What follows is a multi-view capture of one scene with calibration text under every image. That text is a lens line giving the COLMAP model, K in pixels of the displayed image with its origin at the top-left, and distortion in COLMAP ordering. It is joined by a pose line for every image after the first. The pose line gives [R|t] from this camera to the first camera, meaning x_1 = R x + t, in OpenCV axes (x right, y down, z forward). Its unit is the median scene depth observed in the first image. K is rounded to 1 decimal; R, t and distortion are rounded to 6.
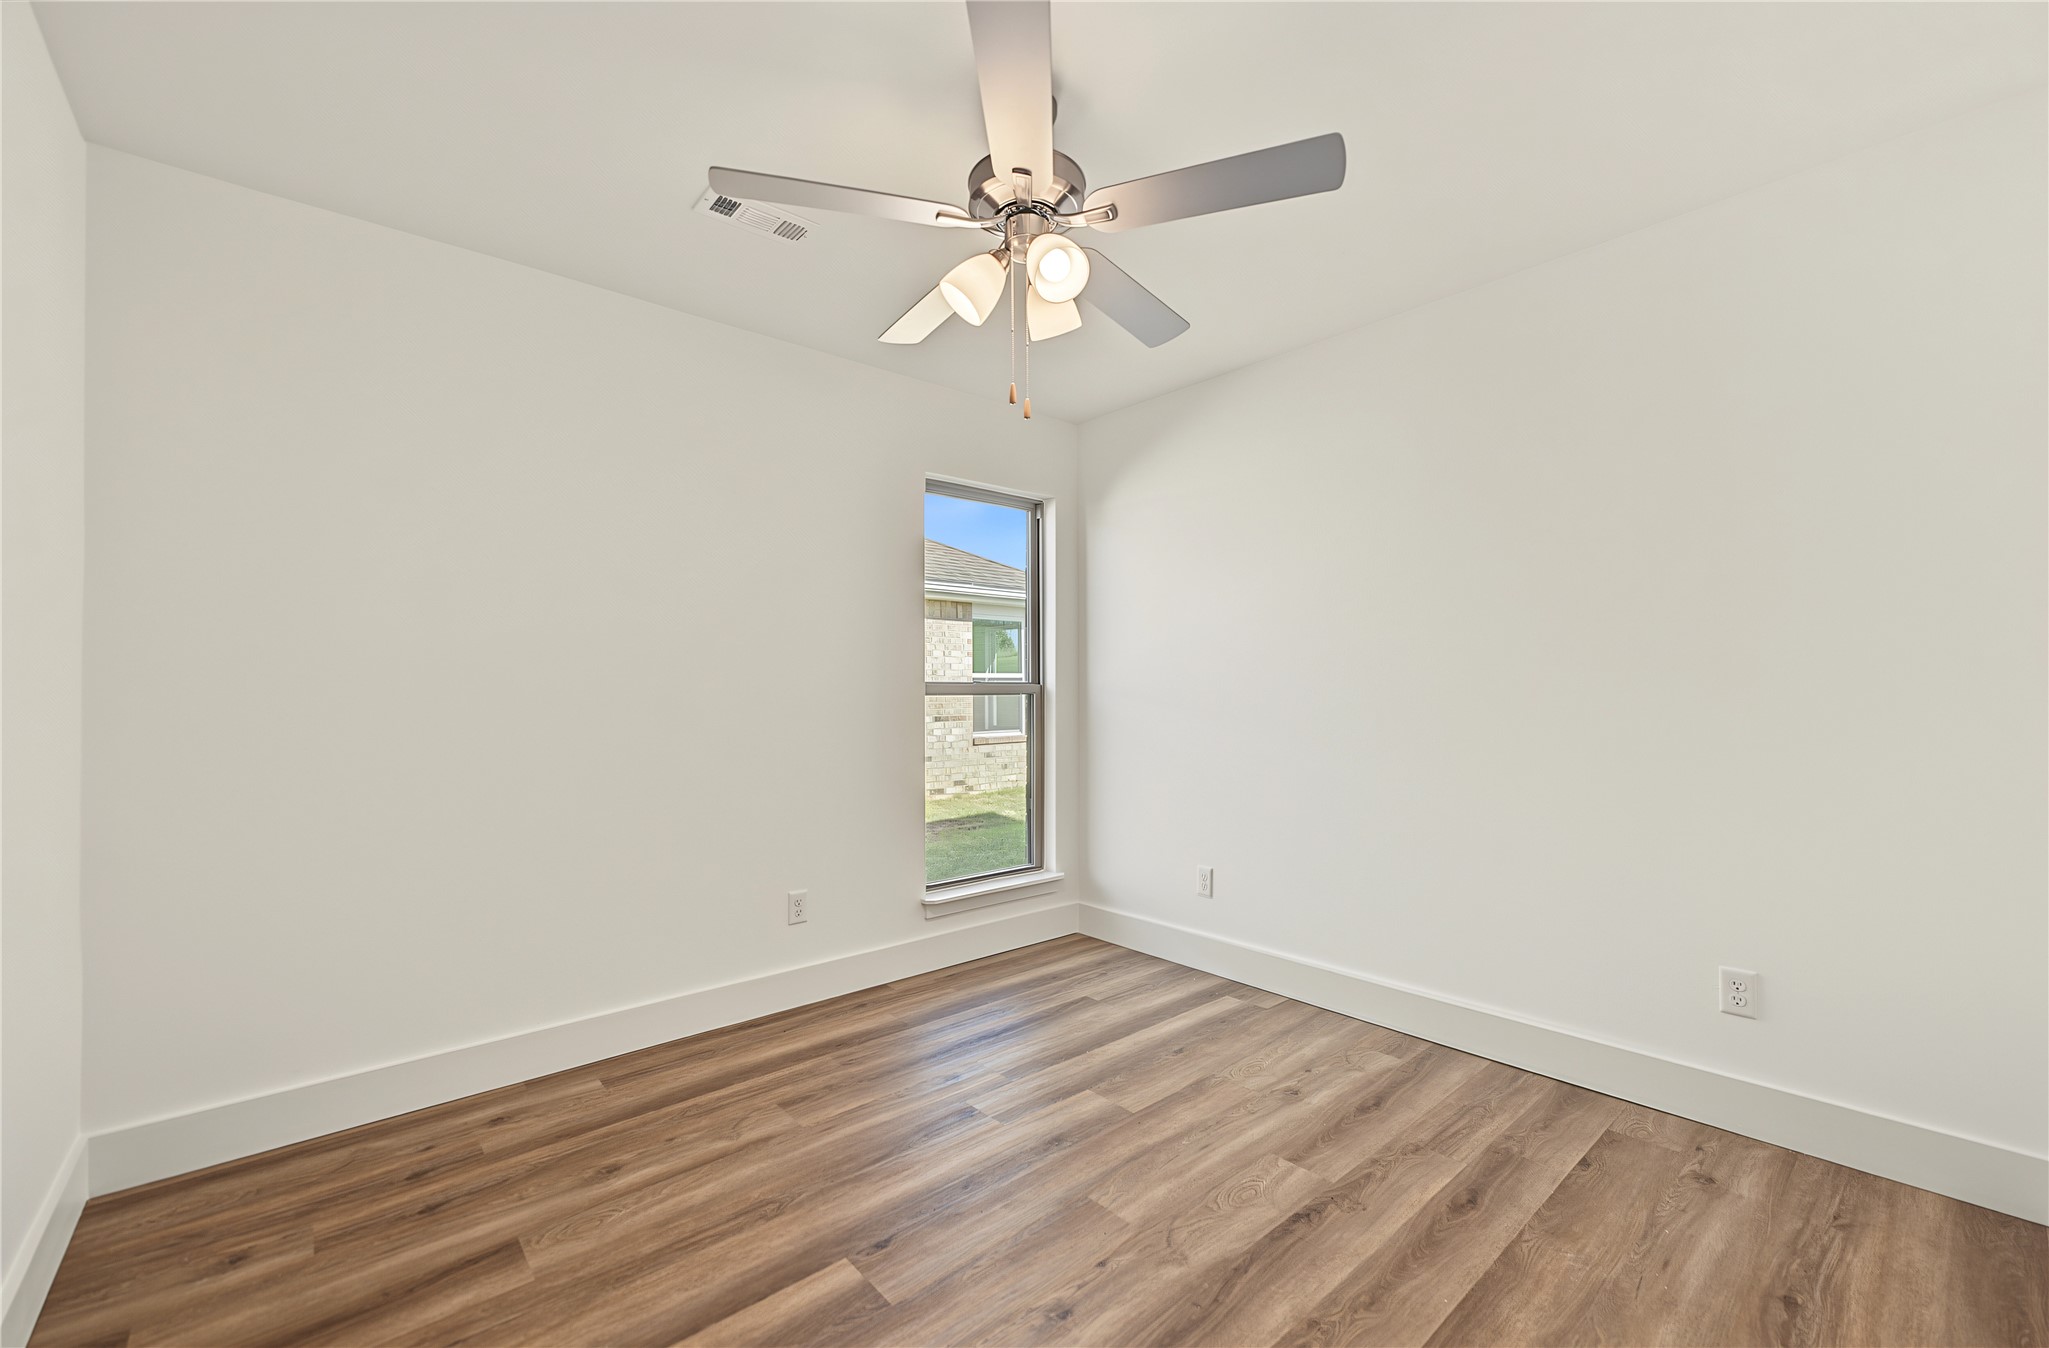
lens RADIAL K [[812.9, 0, 1024.5], [0, 812.9, 674.0], [0, 0, 1]] dist [-0.001578, -0.000117]
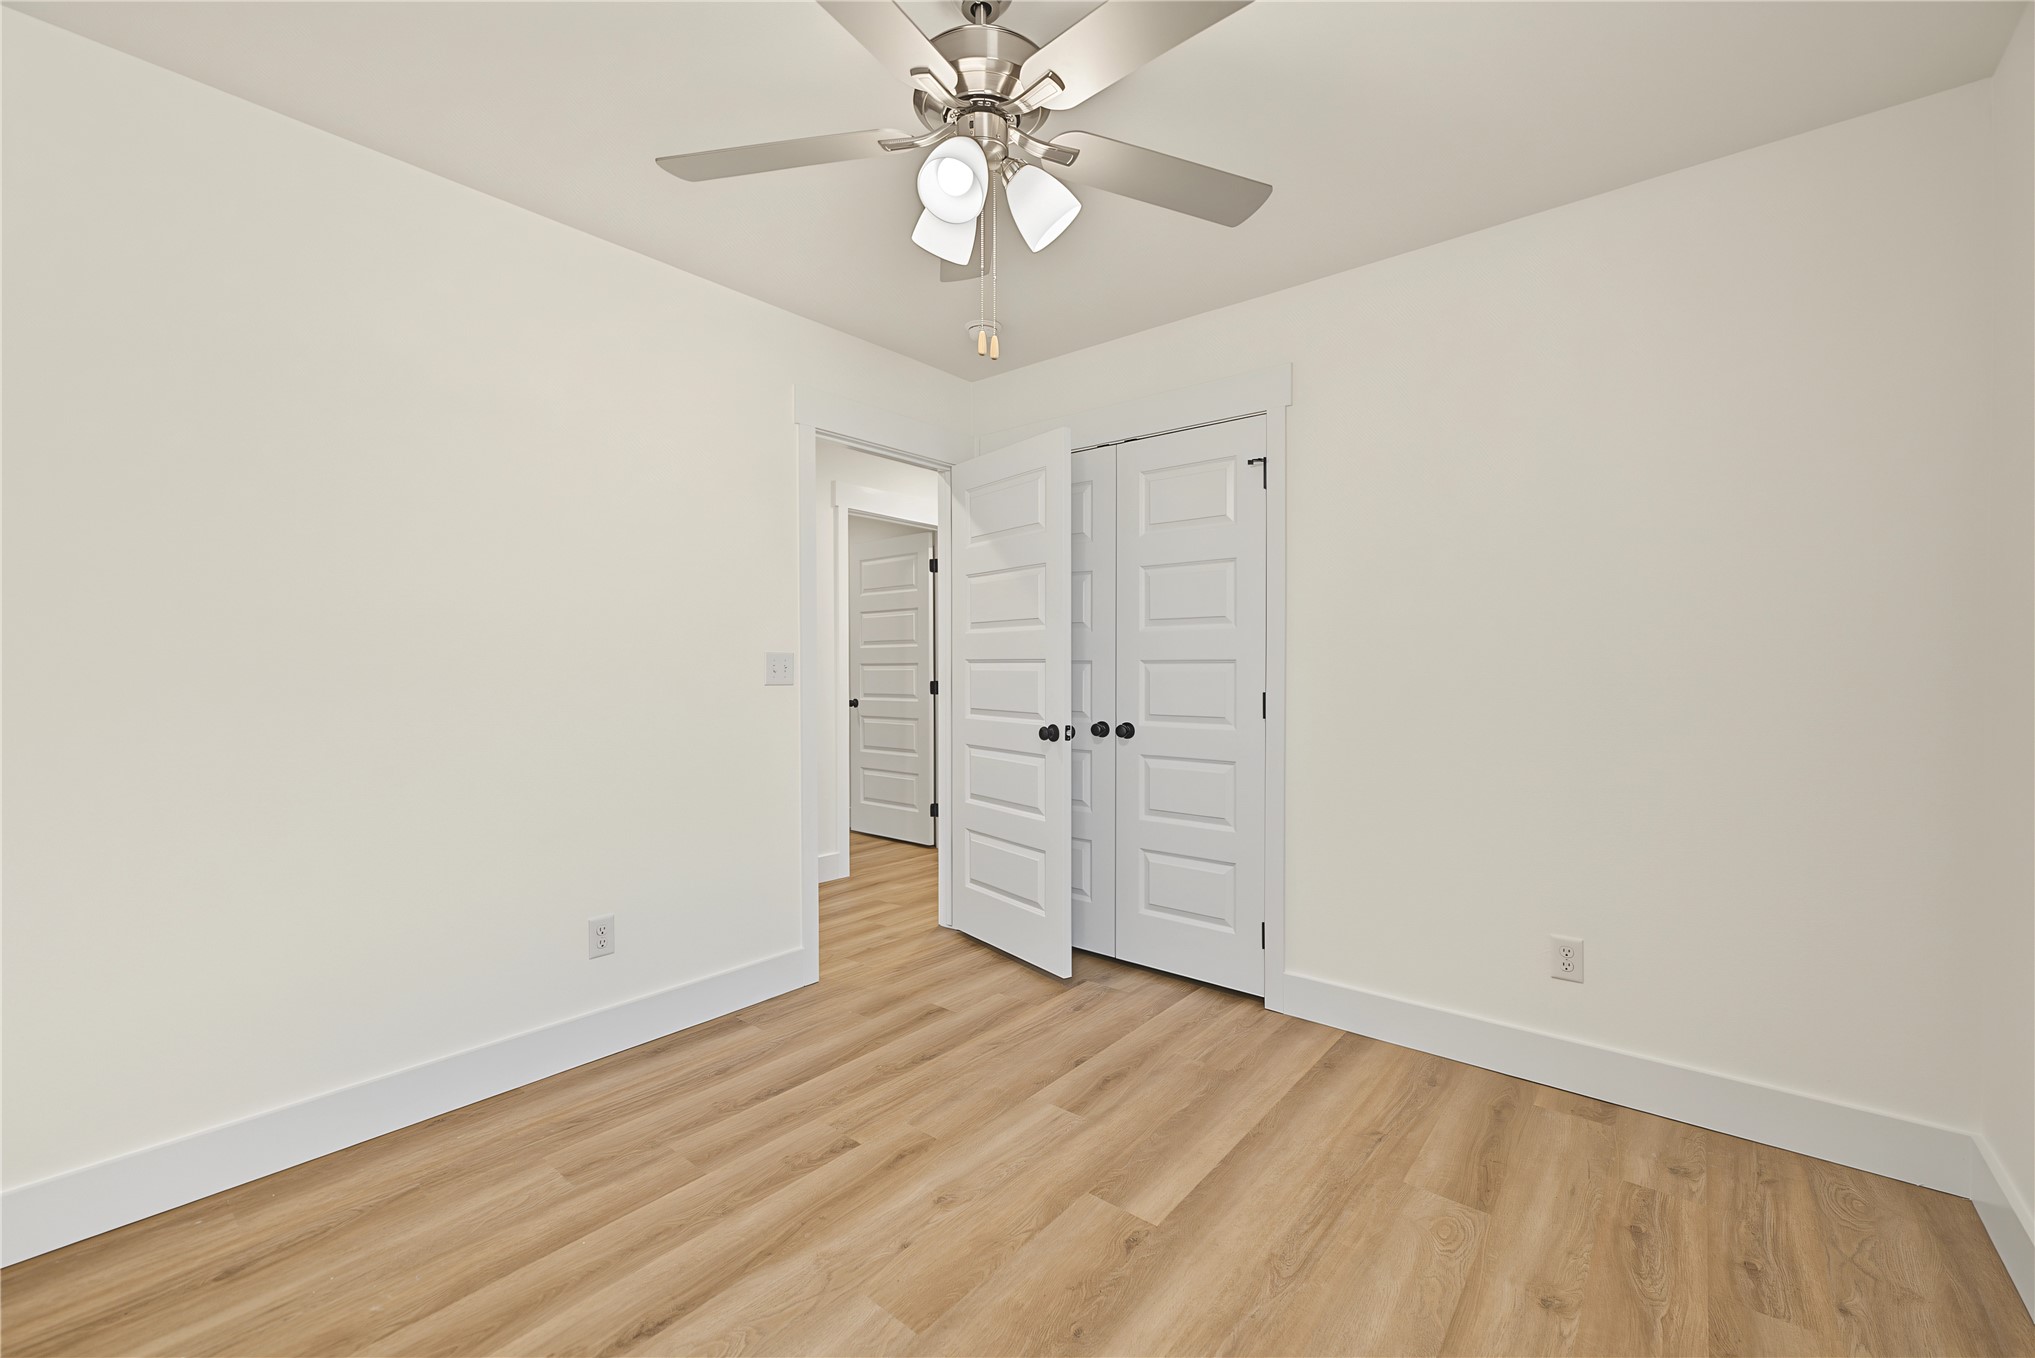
lens RADIAL K [[840.9, 0, 1017.5], [0, 840.9, 679.0], [0, 0, 1]] dist [-0.000011, -0.000029]
pose [[-0.985119, 0.006948, -0.171735, 0.118843], [0.008233, 0.999943, -0.006772, 0.033867], [0.171678, -0.008085, -0.985120, 1.853326]]
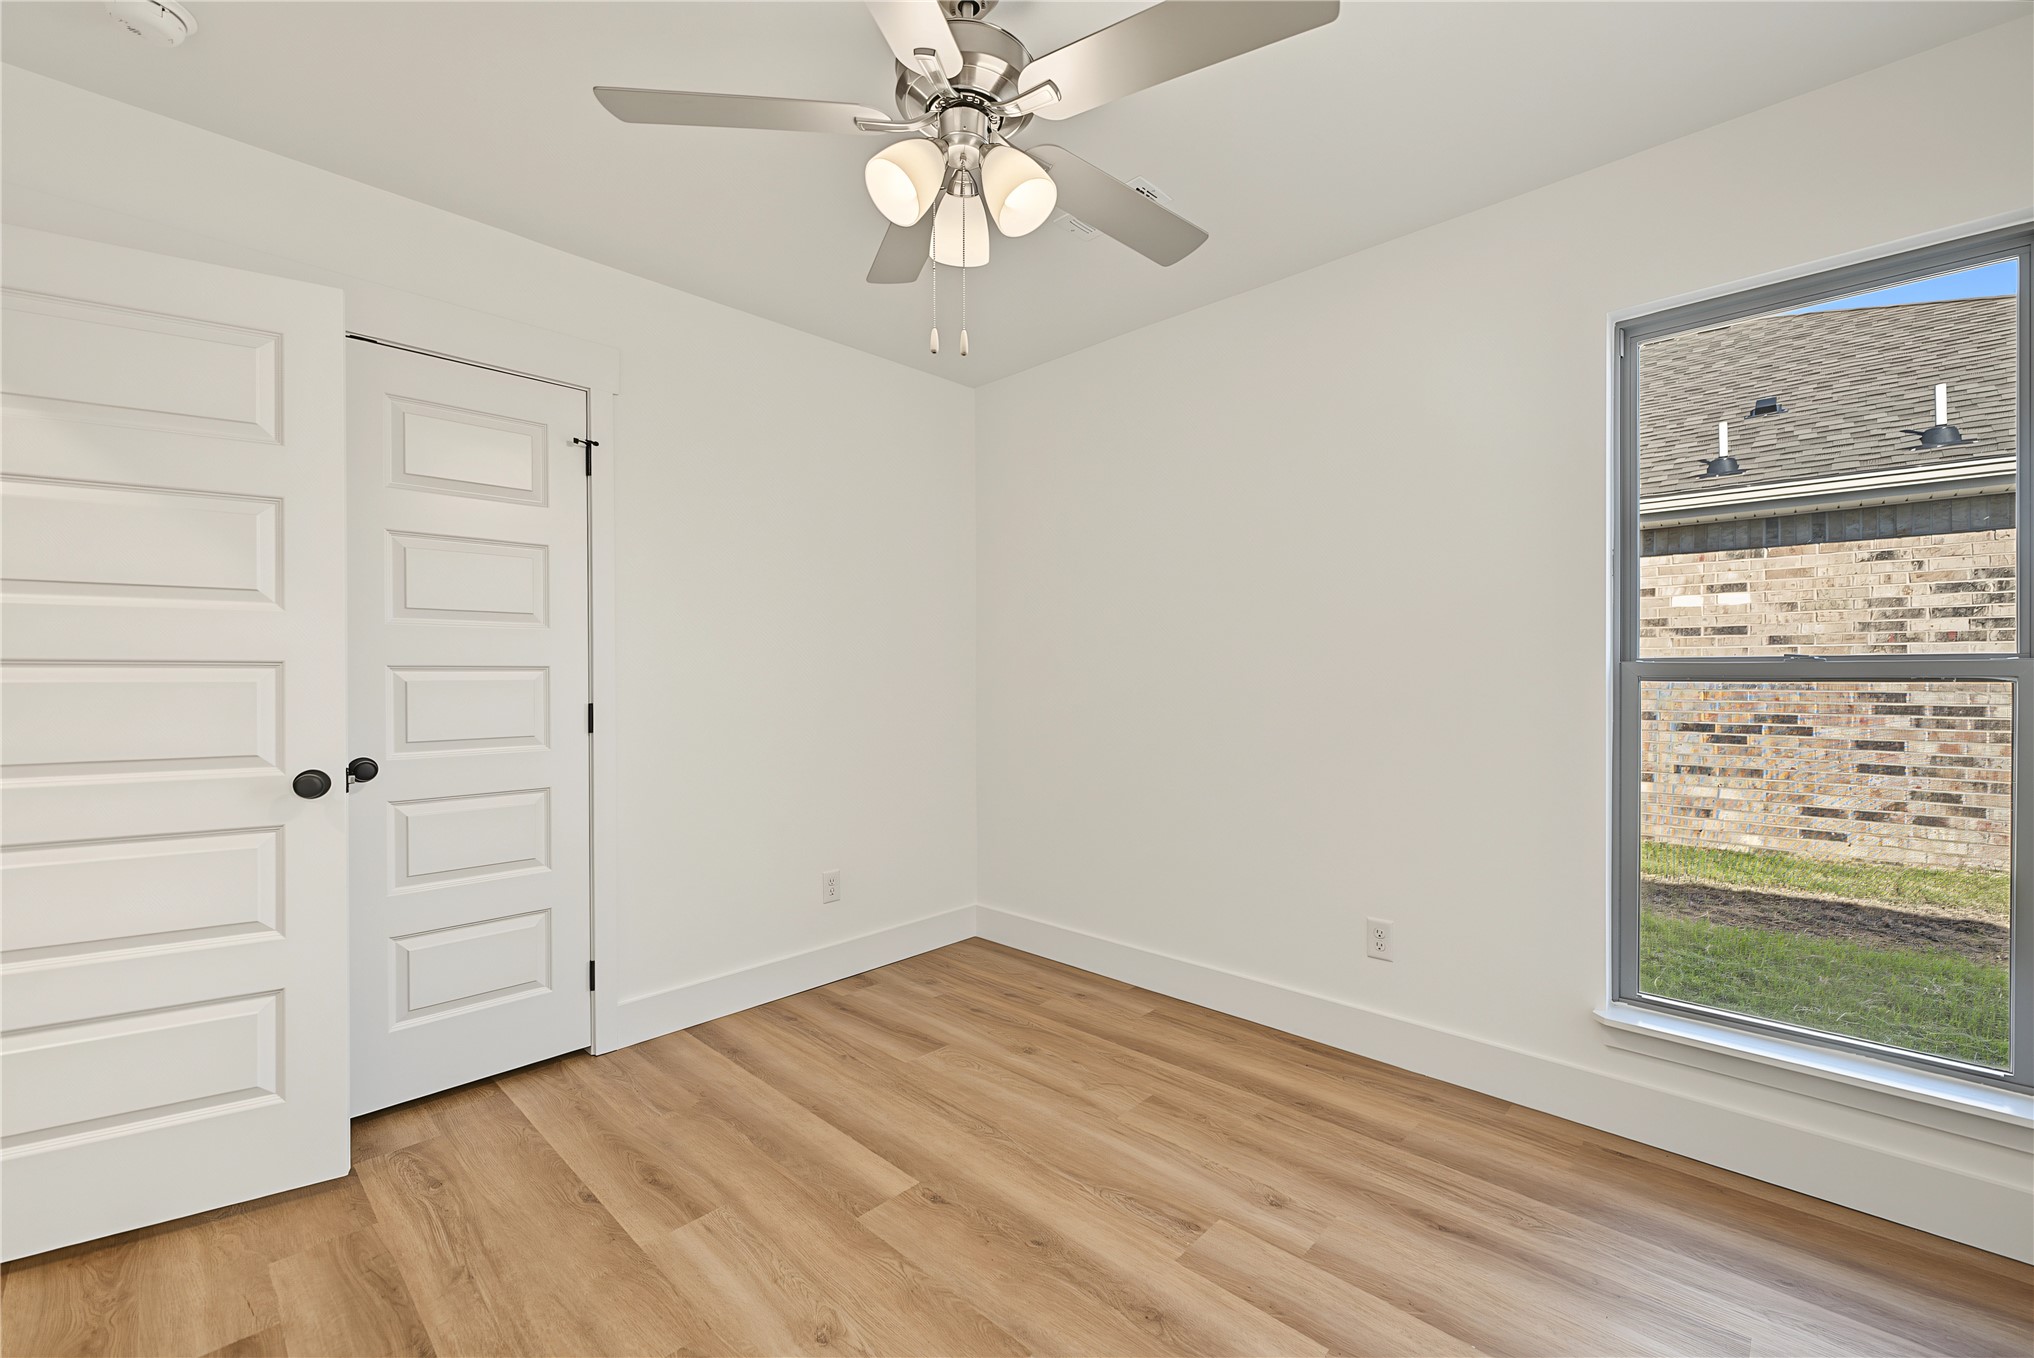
lens RADIAL K [[823.6, 0, 1030.4], [0, 823.6, 678.9], [0, 0, 1]] dist [-0.003592, 0.000033]
pose [[0.111592, 0.008103, -0.993721, 0.845975], [0.023909, 0.999655, 0.010836, 0.013503], [0.993466, -0.024968, 0.111360, 0.958614]]
